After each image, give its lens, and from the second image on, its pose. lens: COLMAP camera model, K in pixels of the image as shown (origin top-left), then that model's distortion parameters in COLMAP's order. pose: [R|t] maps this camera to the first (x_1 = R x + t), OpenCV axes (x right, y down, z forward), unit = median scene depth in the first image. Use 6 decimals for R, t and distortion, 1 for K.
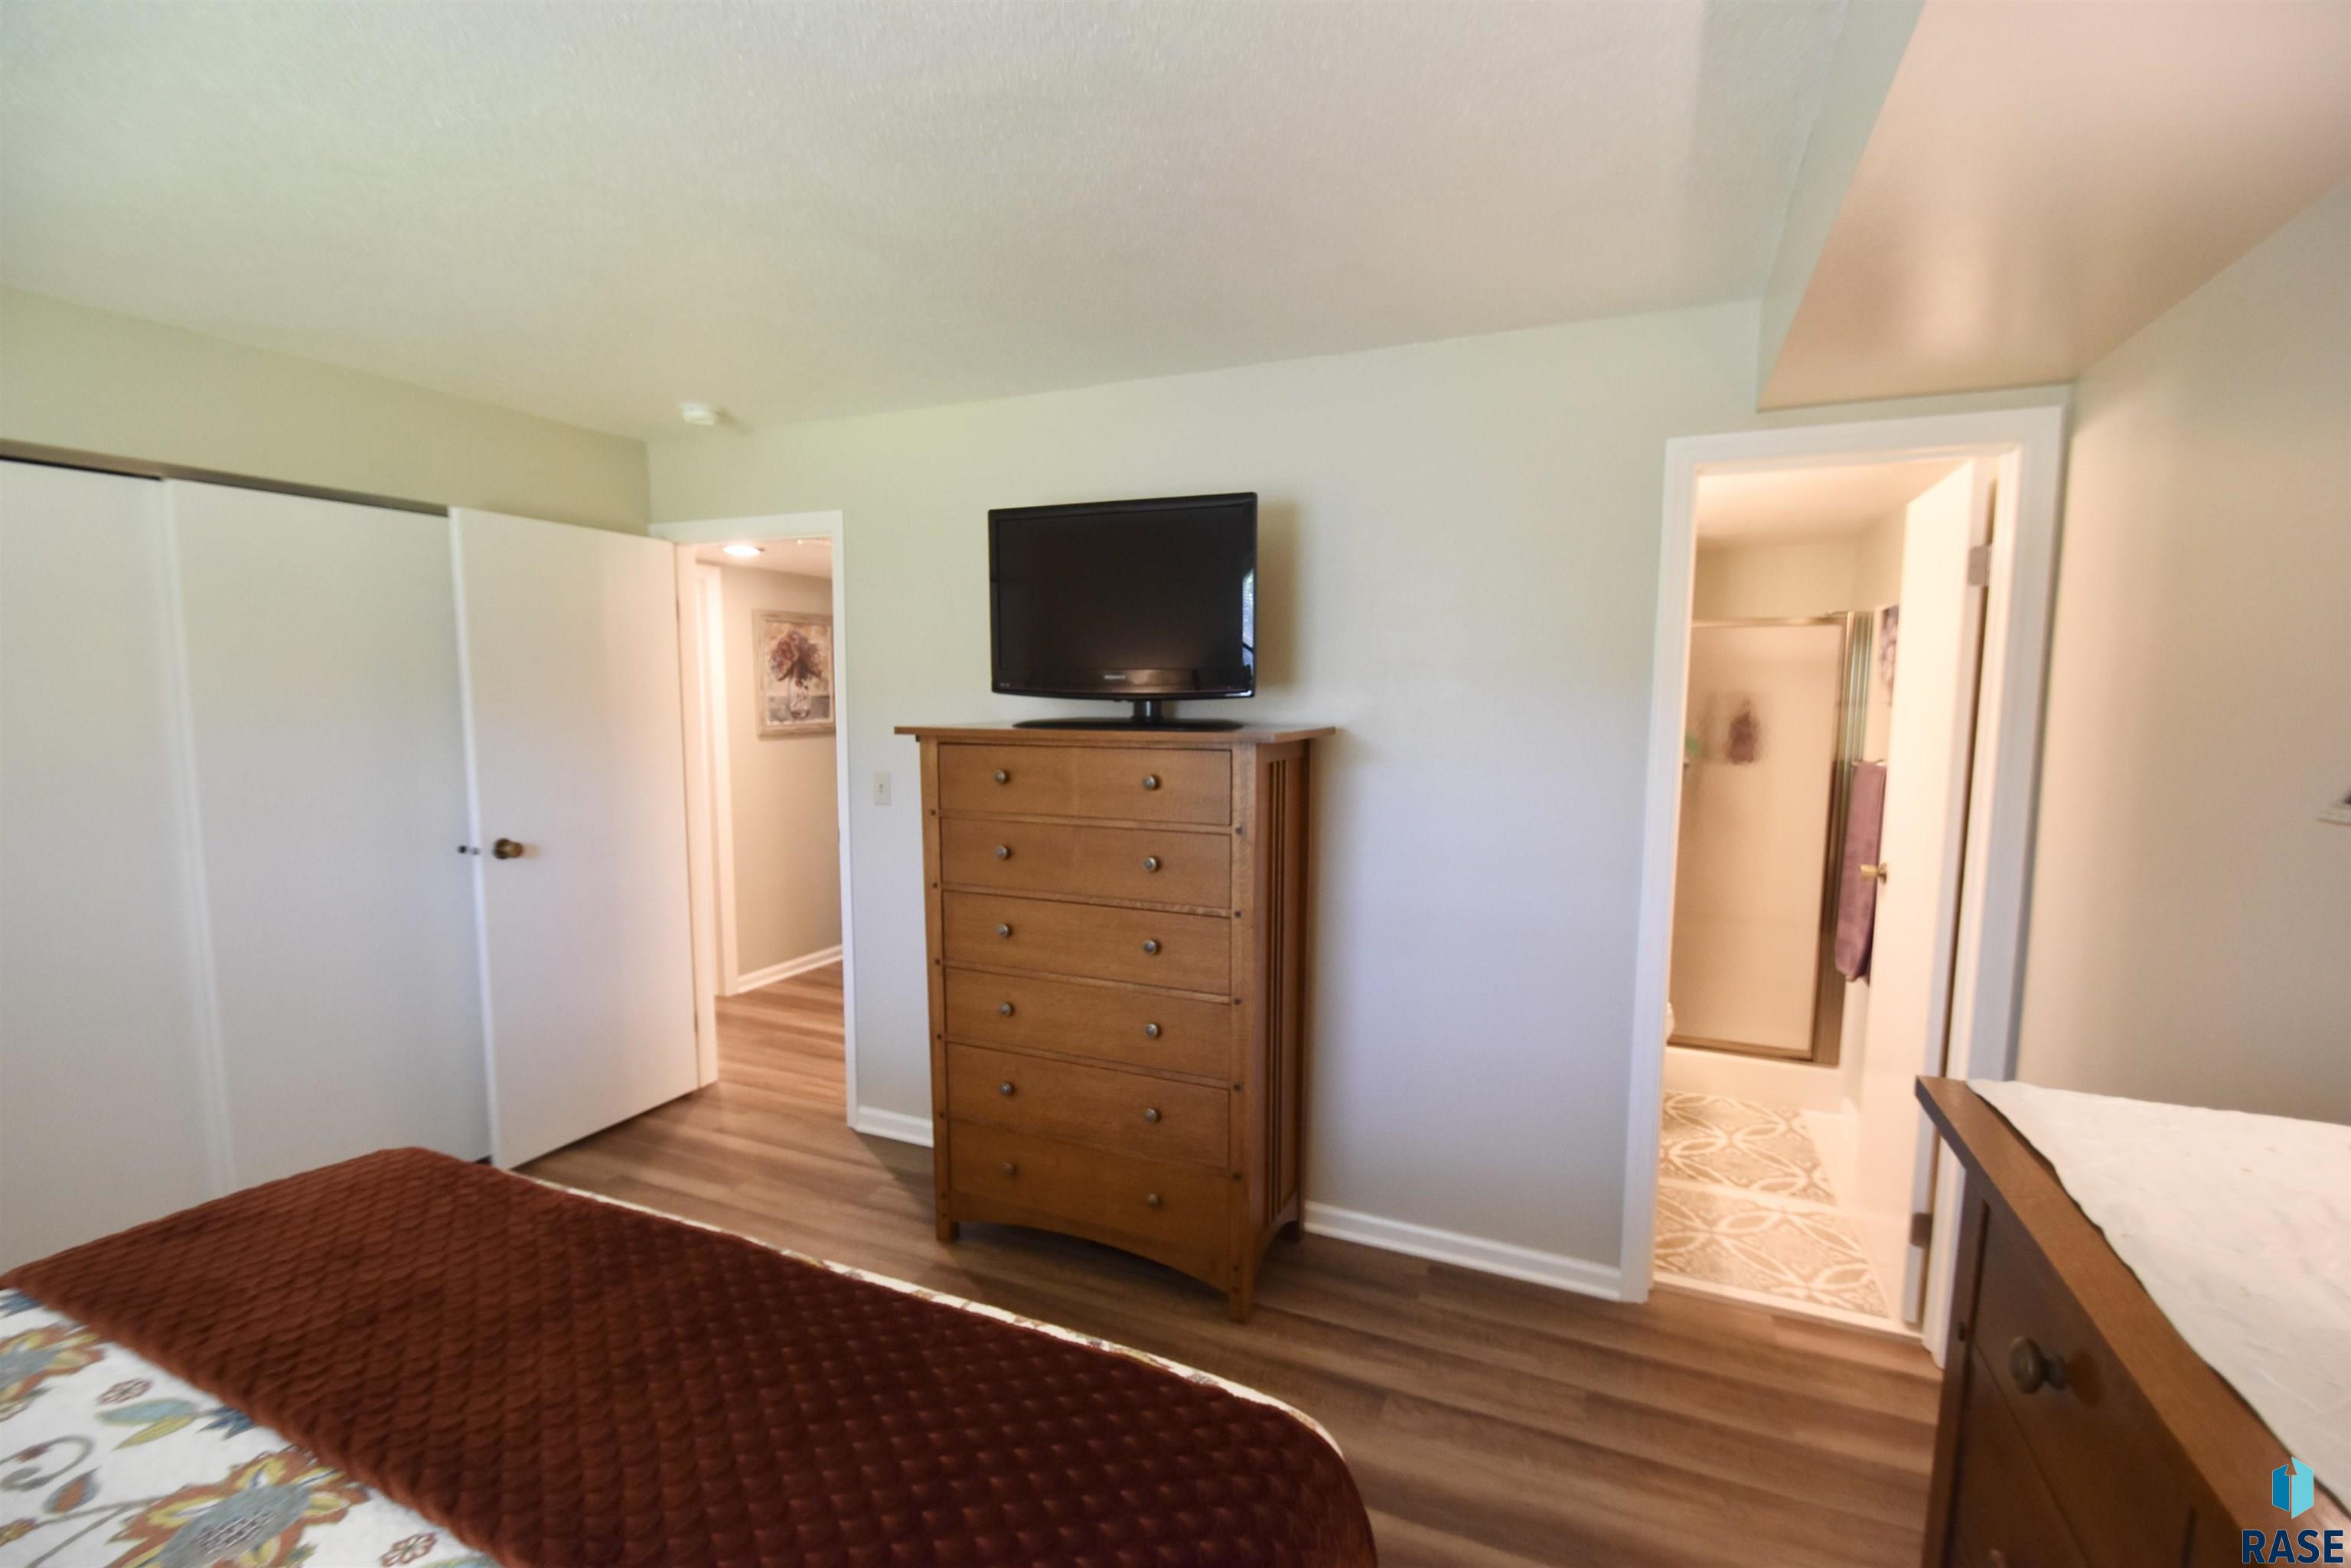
lens RADIAL K [[1043.9, 0, 1156.4], [0, 1043.9, 797.9], [0, 0, 1]] dist [-0.018442, -0.001484]
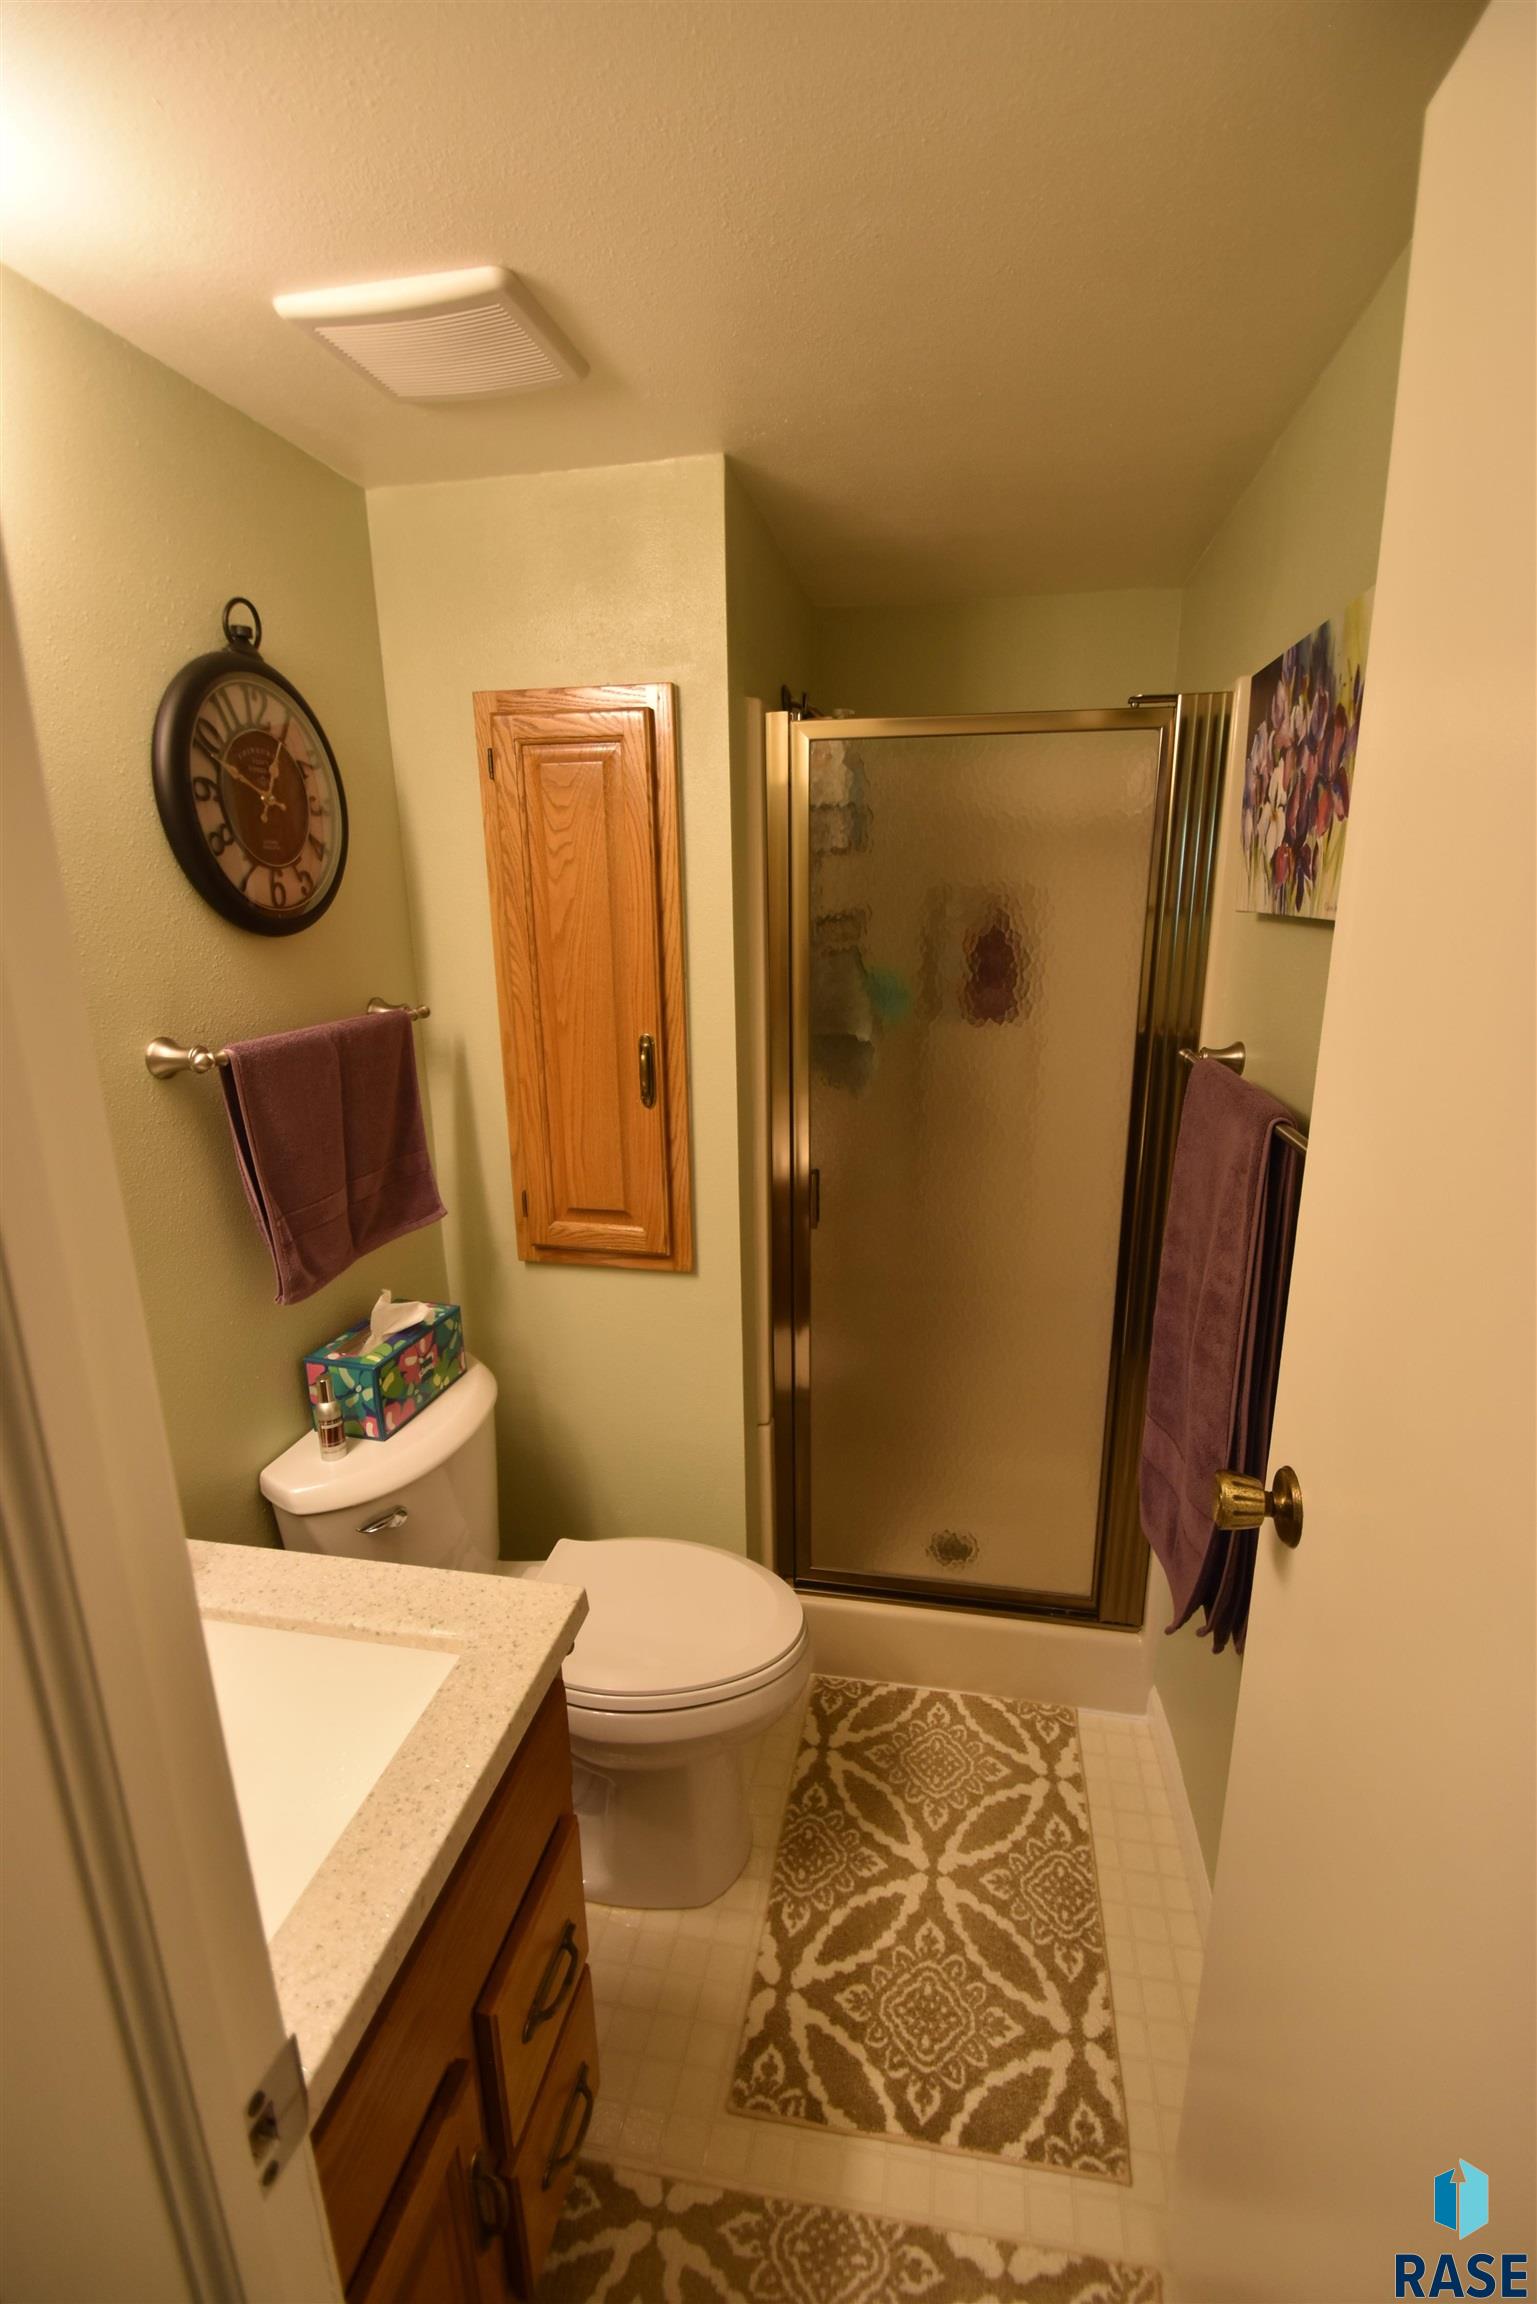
lens RADIAL K [[1023.1, 0, 787.9], [0, 1023.1, 1153.6], [0, 0, 1]] dist [-0.018442, -0.001484]
pose [[0.968415, -0.081878, 0.235518, 0.404037], [0.043619, 0.985612, 0.163296, -0.069491], [-0.245500, -0.147865, 0.958053, 0.616406]]
